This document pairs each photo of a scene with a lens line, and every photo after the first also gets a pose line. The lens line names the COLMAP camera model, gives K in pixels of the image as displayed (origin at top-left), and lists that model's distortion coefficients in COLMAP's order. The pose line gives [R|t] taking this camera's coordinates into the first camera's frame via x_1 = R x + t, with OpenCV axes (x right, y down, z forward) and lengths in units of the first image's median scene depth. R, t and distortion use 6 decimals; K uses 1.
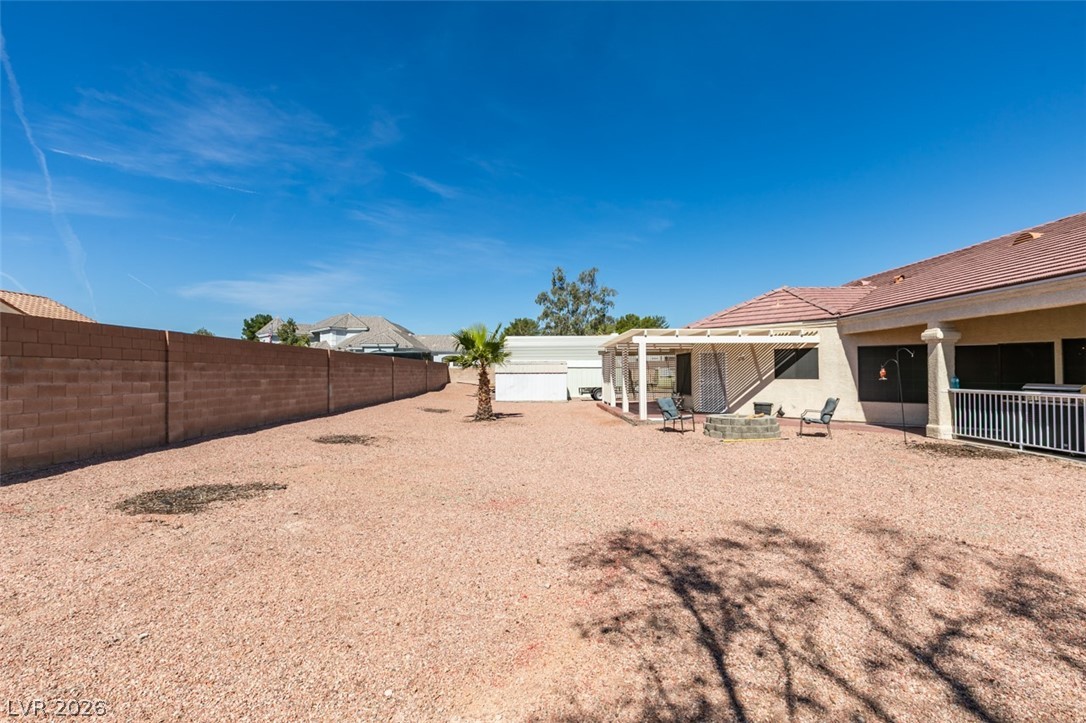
lens RADIAL K [[489.7, 0, 540.1], [0, 489.7, 359.8], [0, 0, 1]] dist [-0.000473, 0.001194]
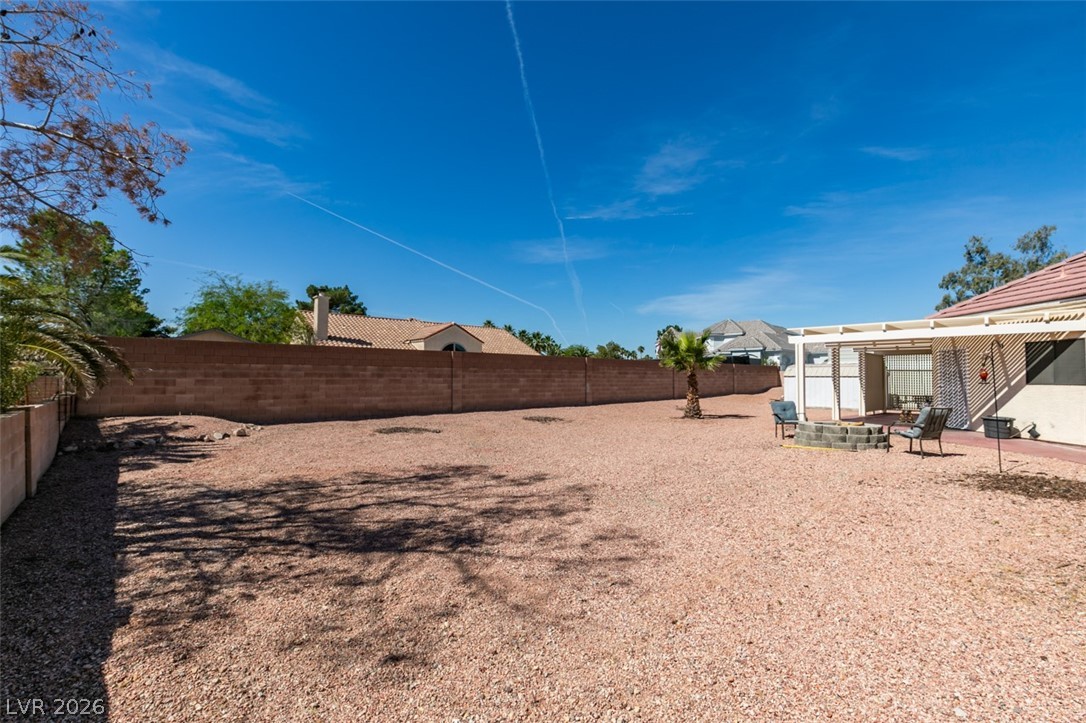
lens RADIAL K [[489.7, 0, 535.7], [0, 489.7, 364.4], [0, 0, 1]] dist [-0.000473, 0.001194]
pose [[0.657853, -0.013443, -0.753027, 0.568226], [0.014627, 0.999880, -0.005071, 0.003549], [0.753004, -0.007678, 0.657971, 0.007509]]
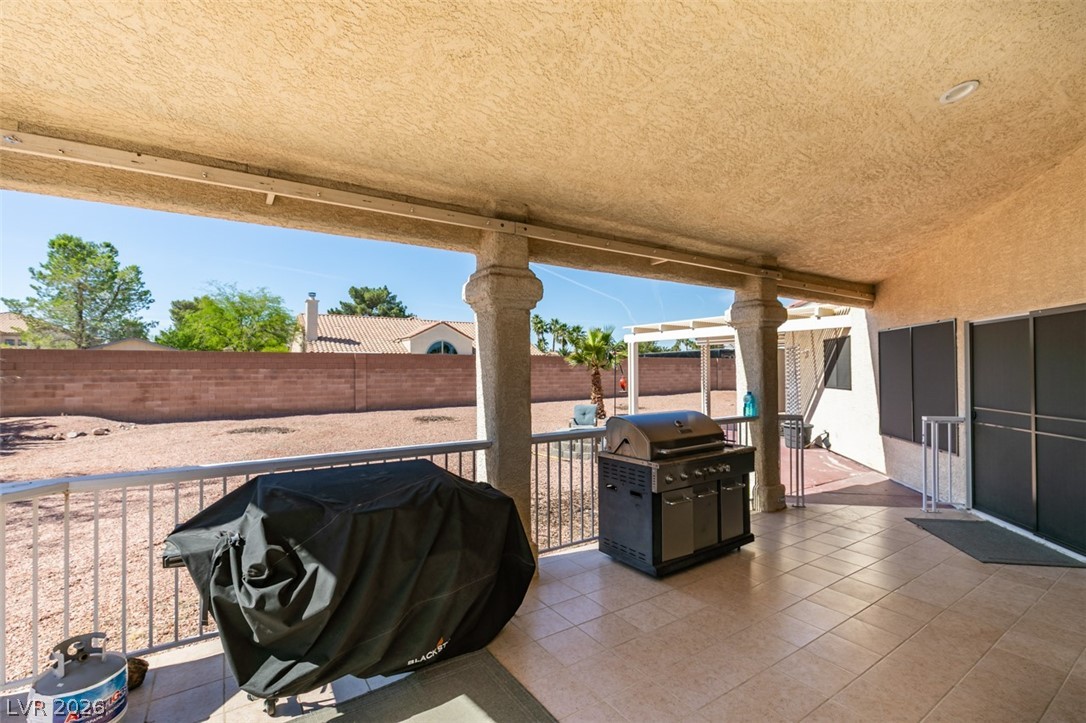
lens RADIAL K [[489.7, 0, 543.9], [0, 489.7, 367.8], [0, 0, 1]] dist [-0.000473, 0.001194]
pose [[0.522196, -0.000599, -0.852825, 0.857861], [0.026837, 0.999516, 0.015730, -0.006860], [0.852403, -0.031102, 0.521959, 0.415525]]
